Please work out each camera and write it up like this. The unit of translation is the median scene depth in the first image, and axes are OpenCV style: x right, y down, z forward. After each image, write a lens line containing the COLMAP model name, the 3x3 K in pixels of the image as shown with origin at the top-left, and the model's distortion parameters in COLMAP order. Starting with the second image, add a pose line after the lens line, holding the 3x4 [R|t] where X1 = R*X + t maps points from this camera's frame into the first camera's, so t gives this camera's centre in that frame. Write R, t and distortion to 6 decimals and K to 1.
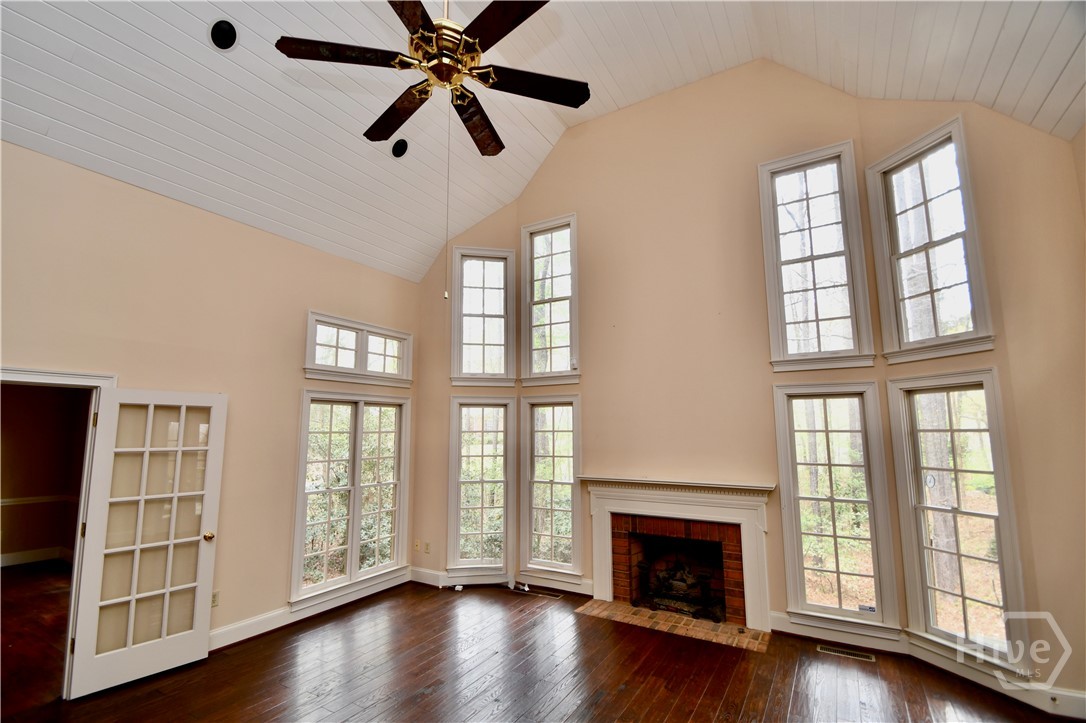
lens RADIAL K [[484.1, 0, 543.0], [0, 484.1, 361.5], [0, 0, 1]] dist [-0.000198, -0.000158]
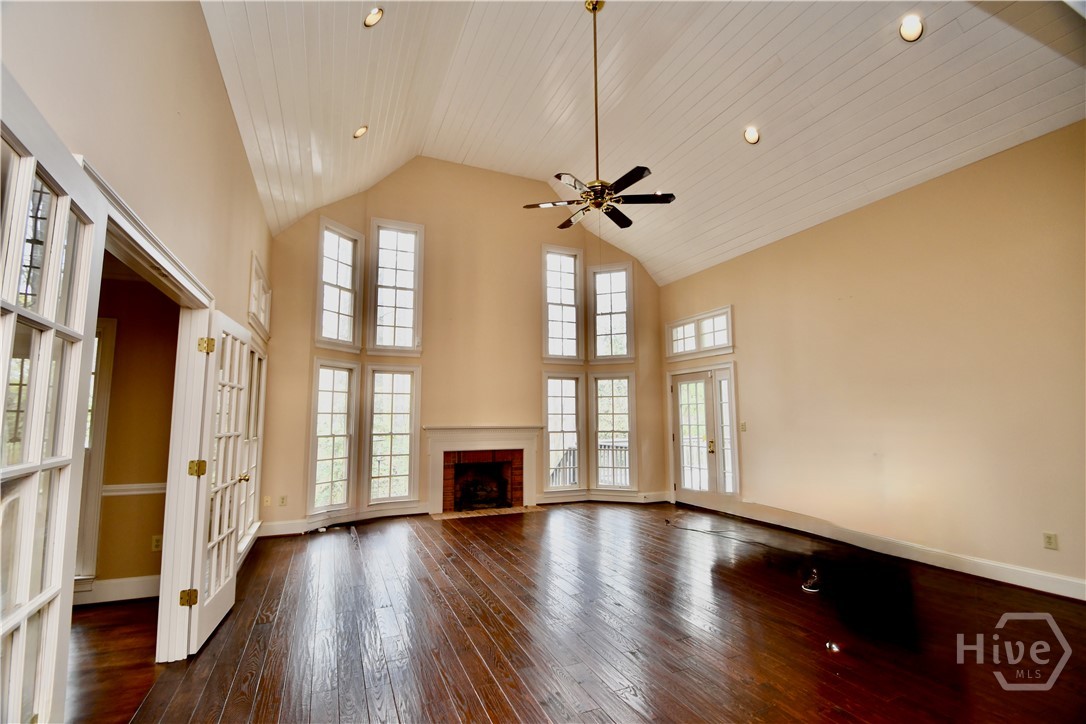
lens RADIAL K [[484.1, 0, 543.0], [0, 484.1, 362.0], [0, 0, 1]] dist [-0.000198, -0.000158]
pose [[0.565687, 0.100216, 0.818508, -0.887466], [-0.109893, 0.992896, -0.045618, 0.088250], [-0.817265, -0.064143, 0.572681, -0.022898]]
